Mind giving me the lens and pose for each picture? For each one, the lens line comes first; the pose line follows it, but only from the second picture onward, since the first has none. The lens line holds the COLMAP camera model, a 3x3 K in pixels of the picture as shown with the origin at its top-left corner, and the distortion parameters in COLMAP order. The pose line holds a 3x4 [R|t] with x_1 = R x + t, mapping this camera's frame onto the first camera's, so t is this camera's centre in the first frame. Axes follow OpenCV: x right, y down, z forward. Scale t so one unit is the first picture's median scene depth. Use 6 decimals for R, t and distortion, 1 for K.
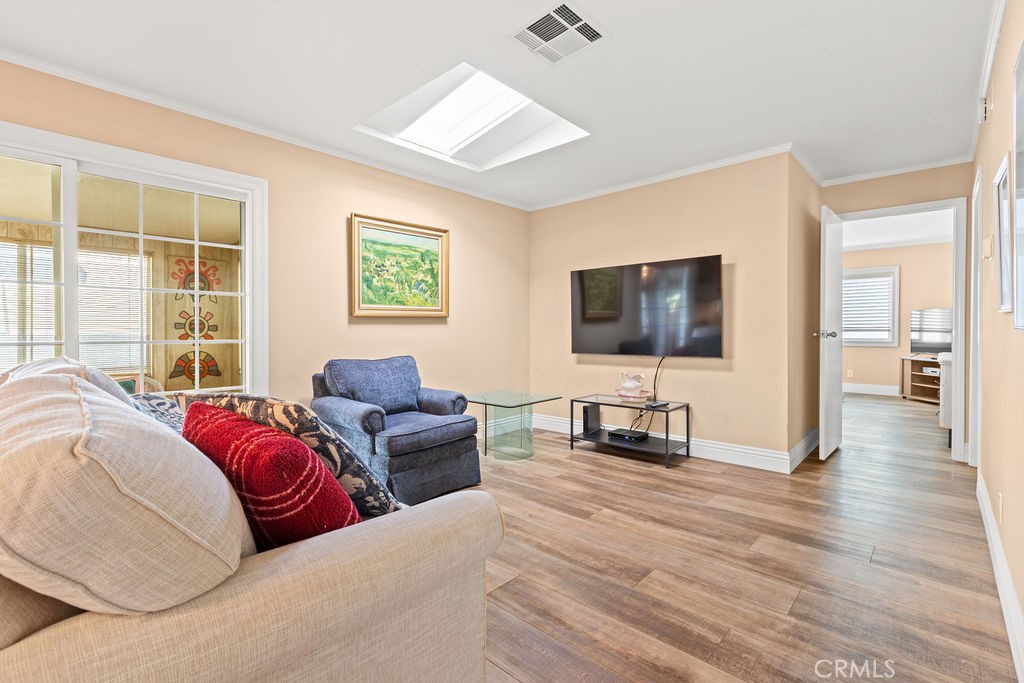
lens RADIAL K [[464.5, 0, 513.0], [0, 464.5, 332.9], [0, 0, 1]] dist [0.001656, 0.000050]
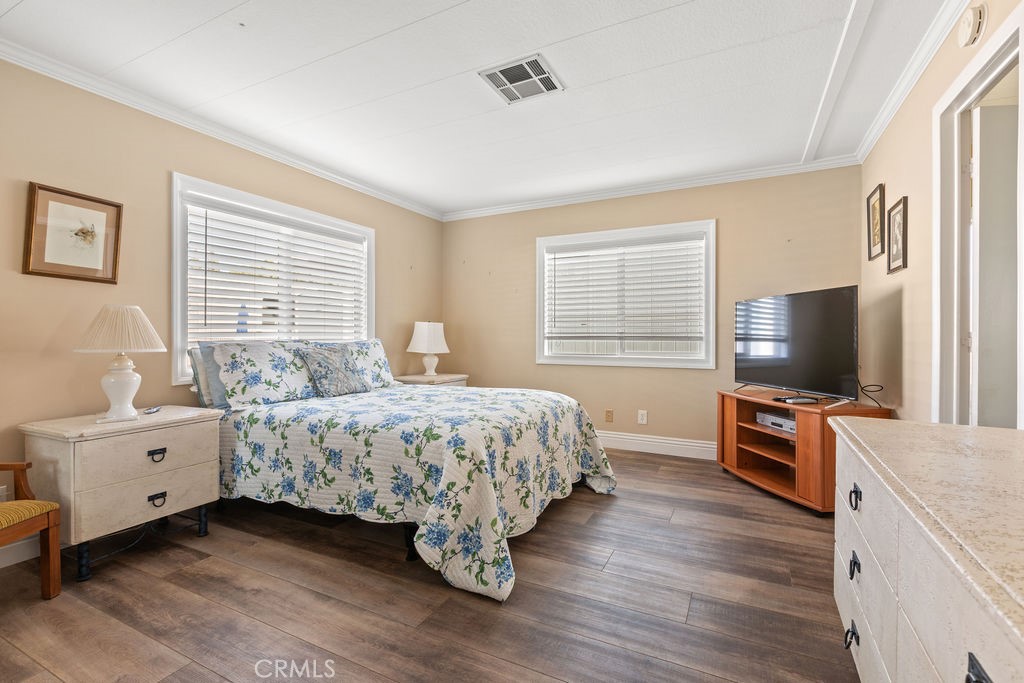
lens RADIAL K [[464.5, 0, 513.9], [0, 464.5, 338.5], [0, 0, 1]] dist [0.001656, 0.000050]
pose [[0.960481, 0.000932, 0.278344, 0.482892], [-0.000200, 0.999996, -0.002659, -0.003905], [-0.278345, 0.002498, 0.960478, 0.581744]]
